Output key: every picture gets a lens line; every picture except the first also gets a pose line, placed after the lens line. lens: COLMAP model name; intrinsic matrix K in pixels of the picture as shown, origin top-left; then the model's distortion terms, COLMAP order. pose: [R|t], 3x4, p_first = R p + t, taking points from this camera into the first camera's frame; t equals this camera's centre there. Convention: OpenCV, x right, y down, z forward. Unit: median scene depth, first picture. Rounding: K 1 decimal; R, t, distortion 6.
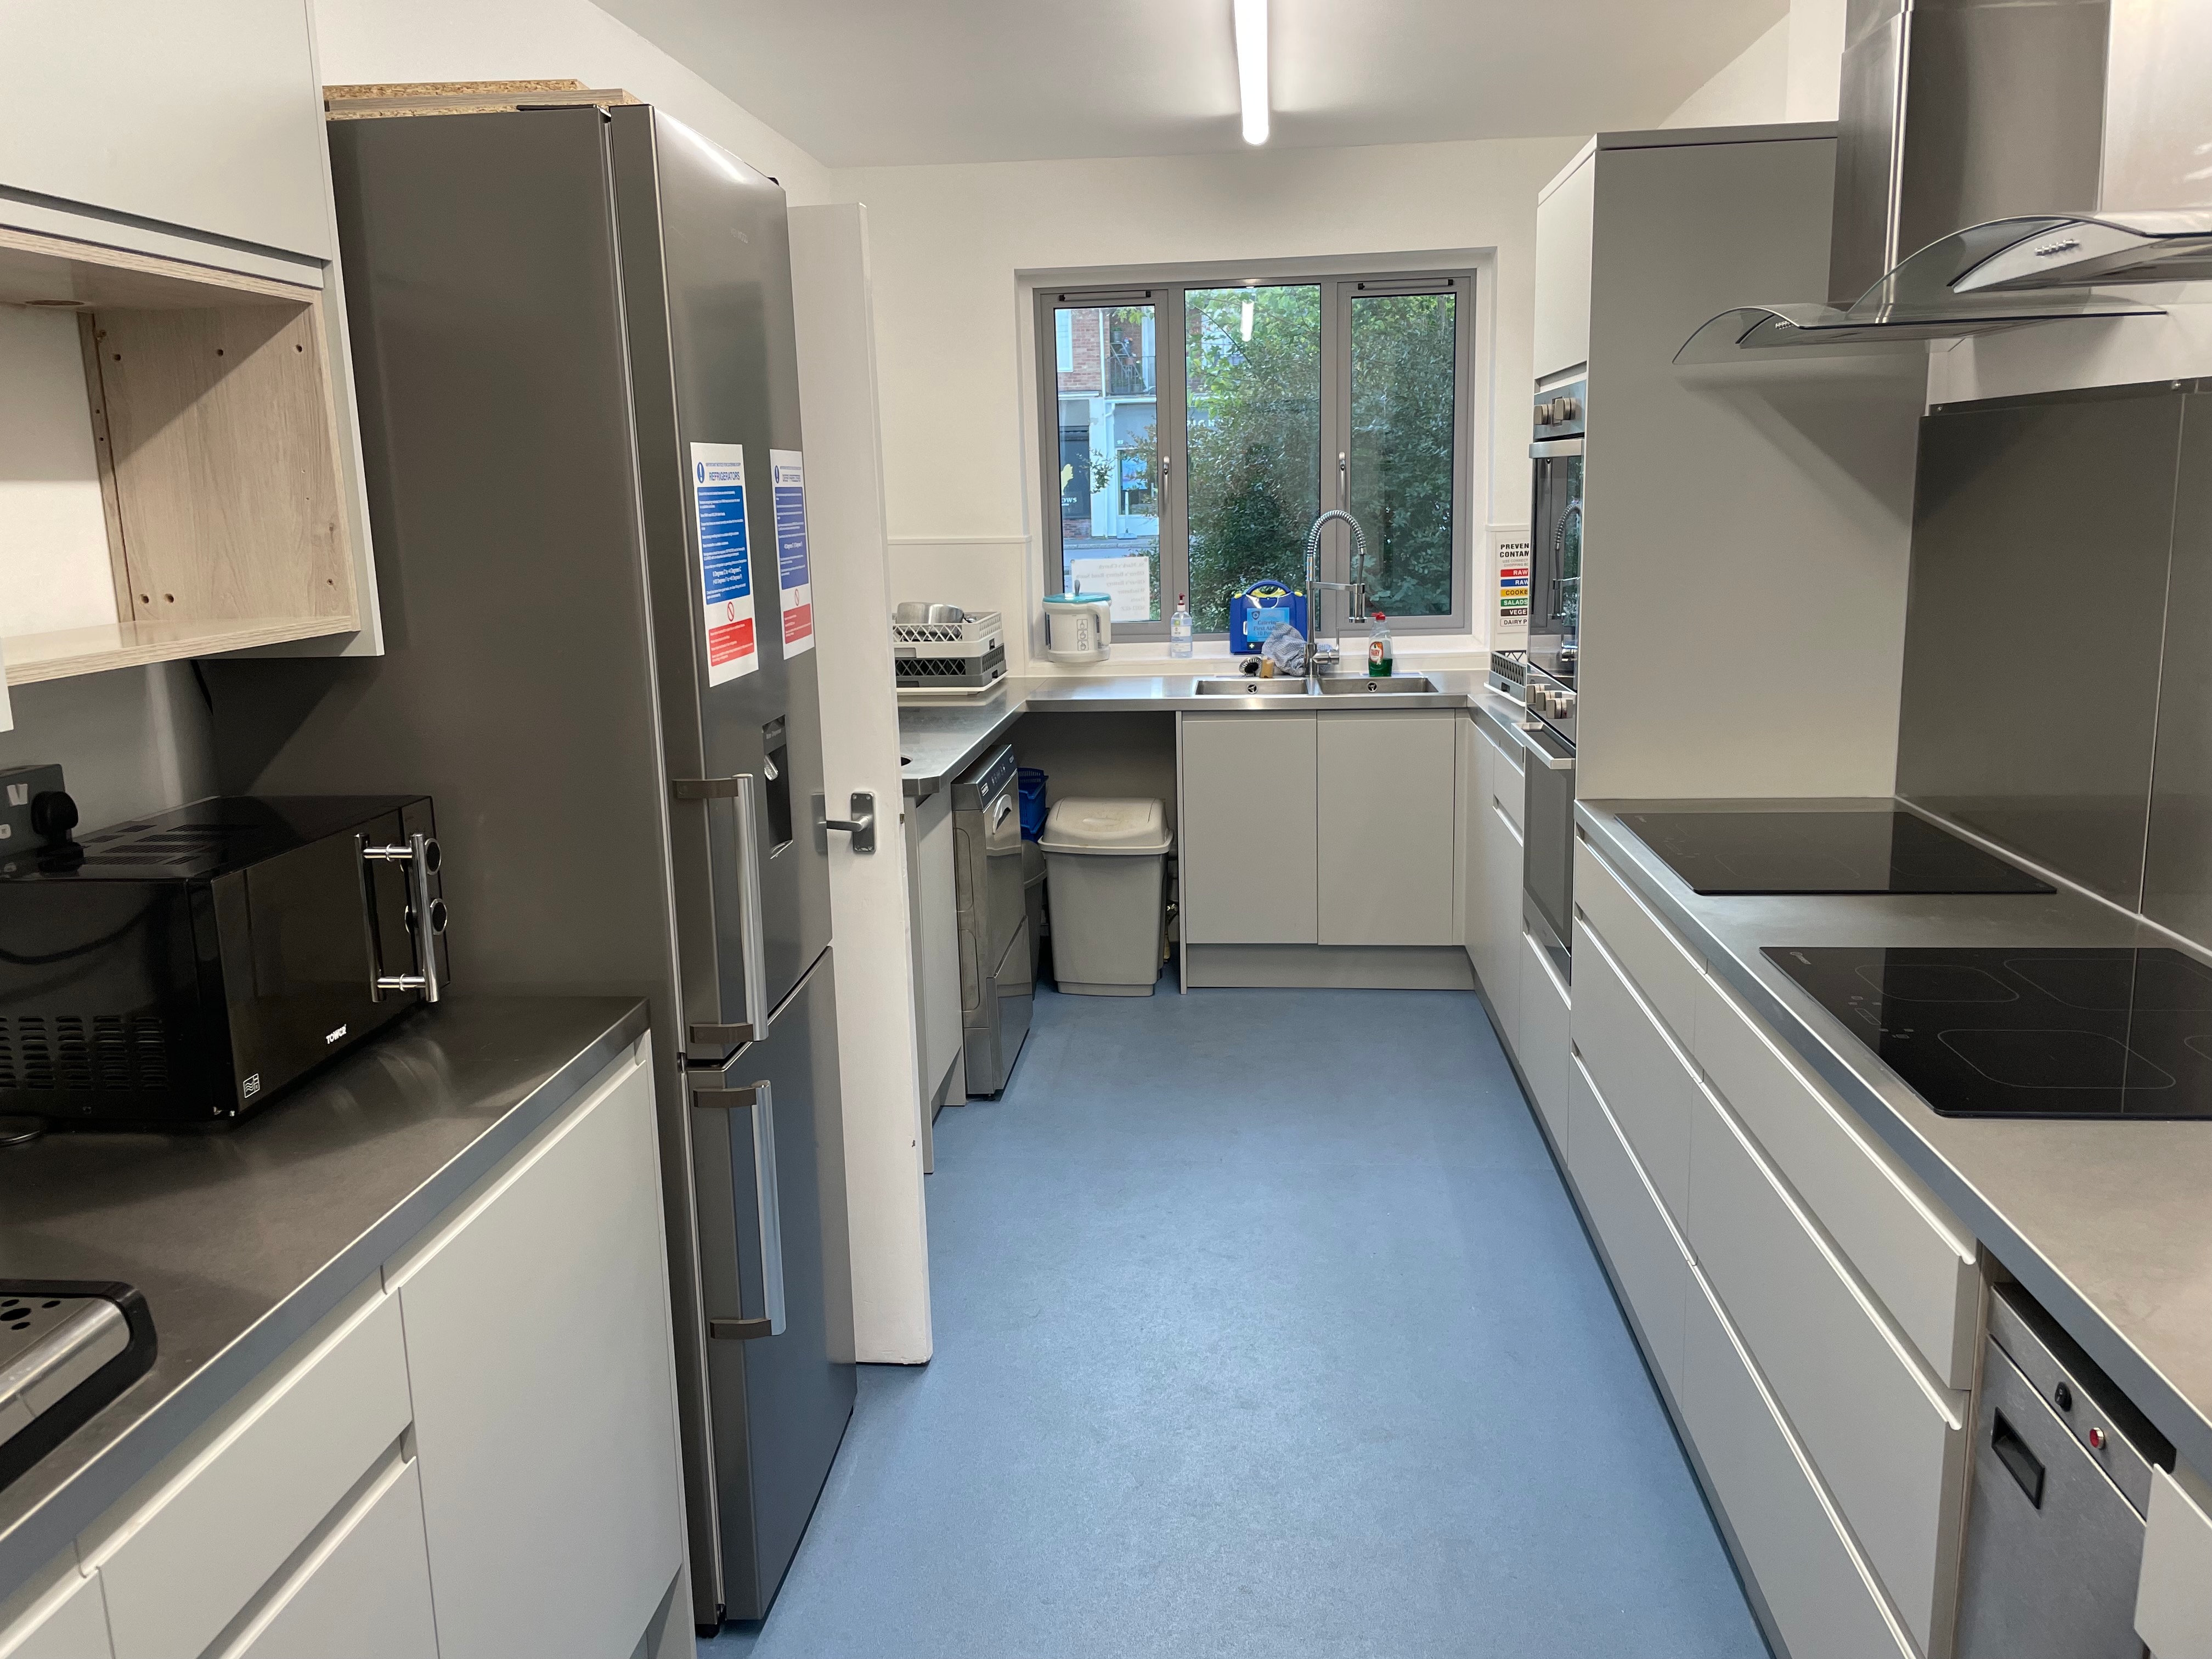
lens RADIAL K [[1693.1, 0, 1106.0], [0, 1693.1, 829.5], [0, 0, 1]] dist [0.028621, -0.002337]
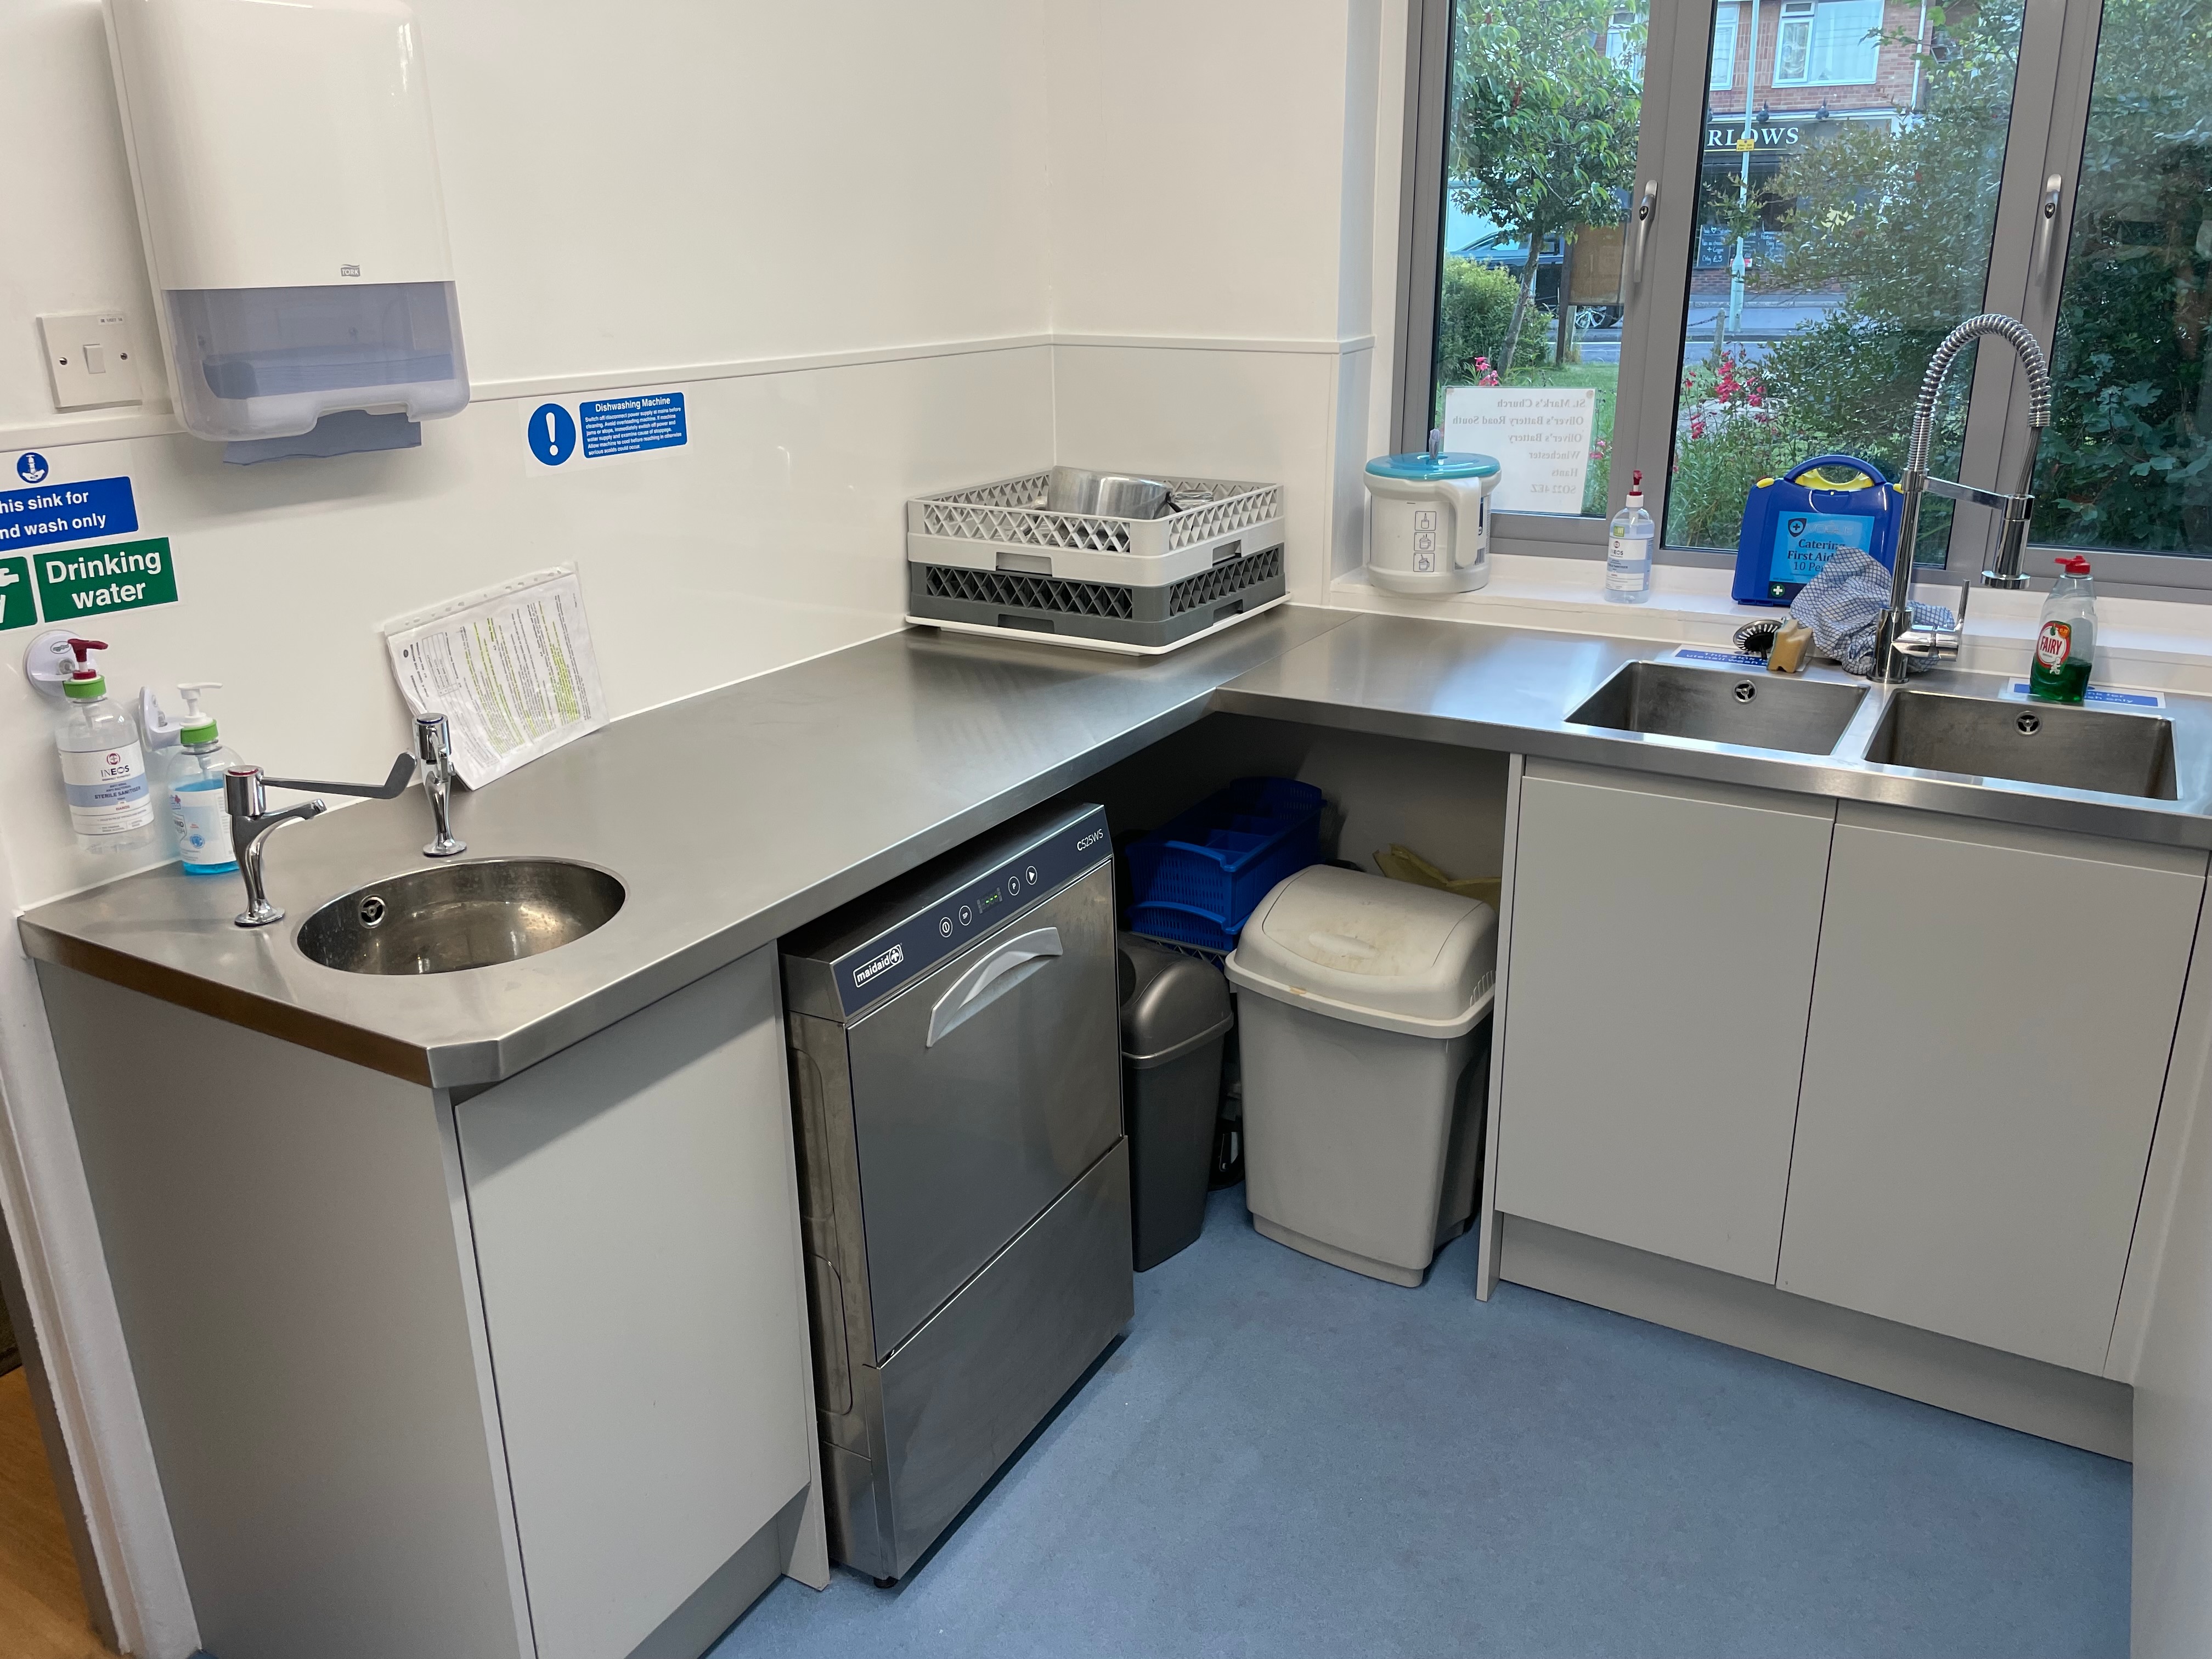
lens RADIAL K [[1693.1, 0, 1106.0], [0, 1693.1, 829.5], [0, 0, 1]] dist [0.028621, -0.002337]
pose [[0.912839, 0.151286, -0.379260, 0.110572], [-0.095847, 0.982268, 0.161131, -0.105888], [0.396912, -0.110736, 0.911152, 0.495122]]
